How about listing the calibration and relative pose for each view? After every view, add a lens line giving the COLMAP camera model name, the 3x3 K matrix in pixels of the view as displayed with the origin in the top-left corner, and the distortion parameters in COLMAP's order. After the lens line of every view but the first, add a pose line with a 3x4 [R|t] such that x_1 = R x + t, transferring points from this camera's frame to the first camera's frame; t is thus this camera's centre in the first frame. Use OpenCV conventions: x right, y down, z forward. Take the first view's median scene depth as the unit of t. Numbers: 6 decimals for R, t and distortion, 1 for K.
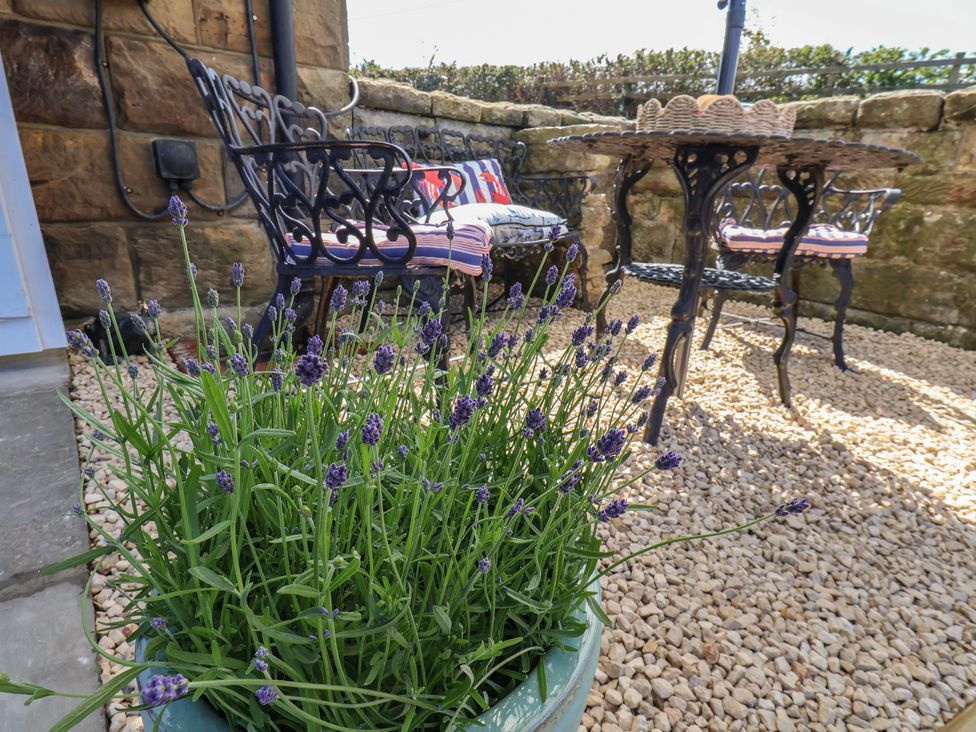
lens RADIAL K [[520.2, 0, 492.1], [0, 520.2, 352.8], [0, 0, 1]] dist [0.001595, -0.013114]
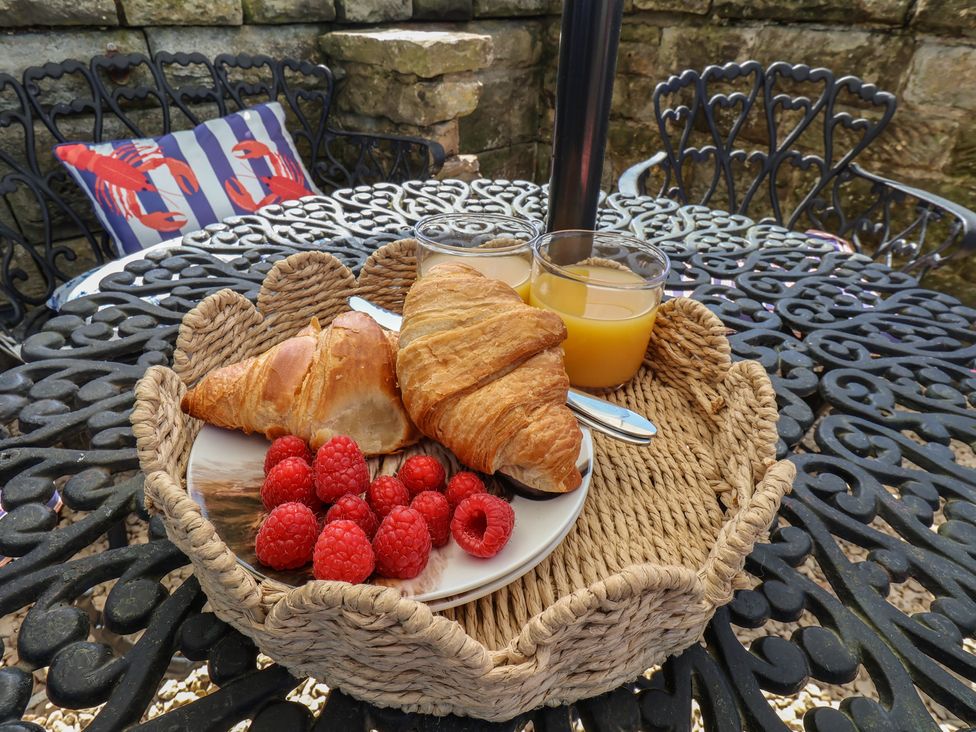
lens RADIAL K [[520.2, 0, 483.3], [0, 520.2, 369.4], [0, 0, 1]] dist [0.001595, -0.013114]
pose [[0.998368, -0.047504, 0.031704, 0.275154], [0.036415, 0.957120, 0.287395, -0.342917], [-0.043997, -0.285771, 0.957287, 0.506898]]
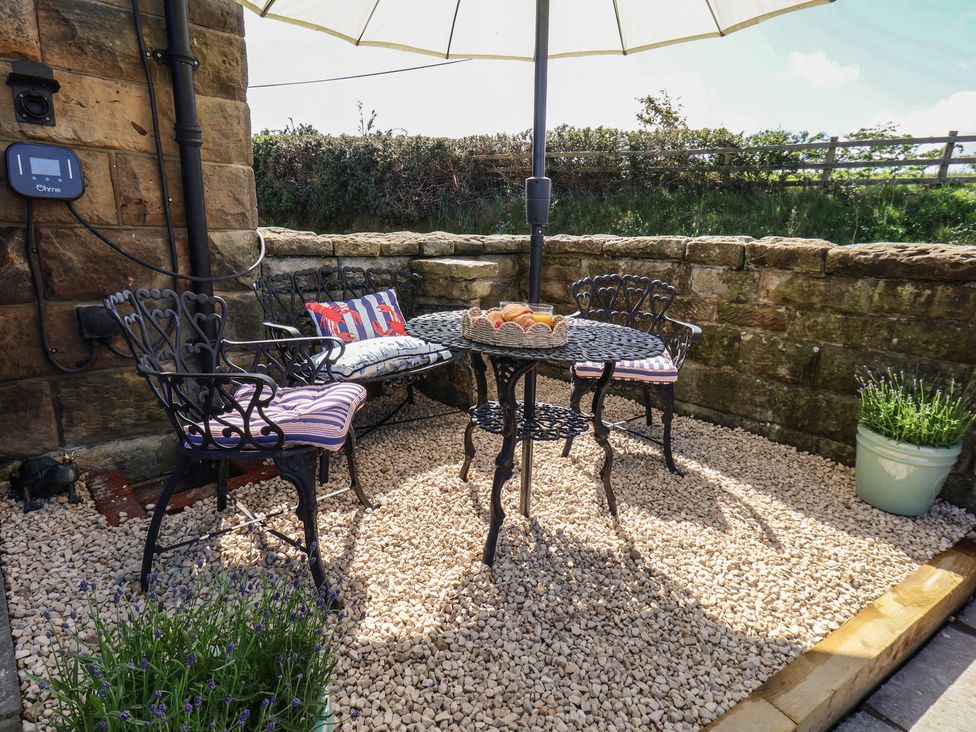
lens RADIAL K [[520.2, 0, 486.9], [0, 520.2, 362.0], [0, 0, 1]] dist [0.001595, -0.013114]
pose [[0.995118, -0.027388, 0.094813, 0.139963], [0.034865, 0.996334, -0.078125, -0.155550], [-0.092326, 0.081049, 0.992425, -0.216656]]
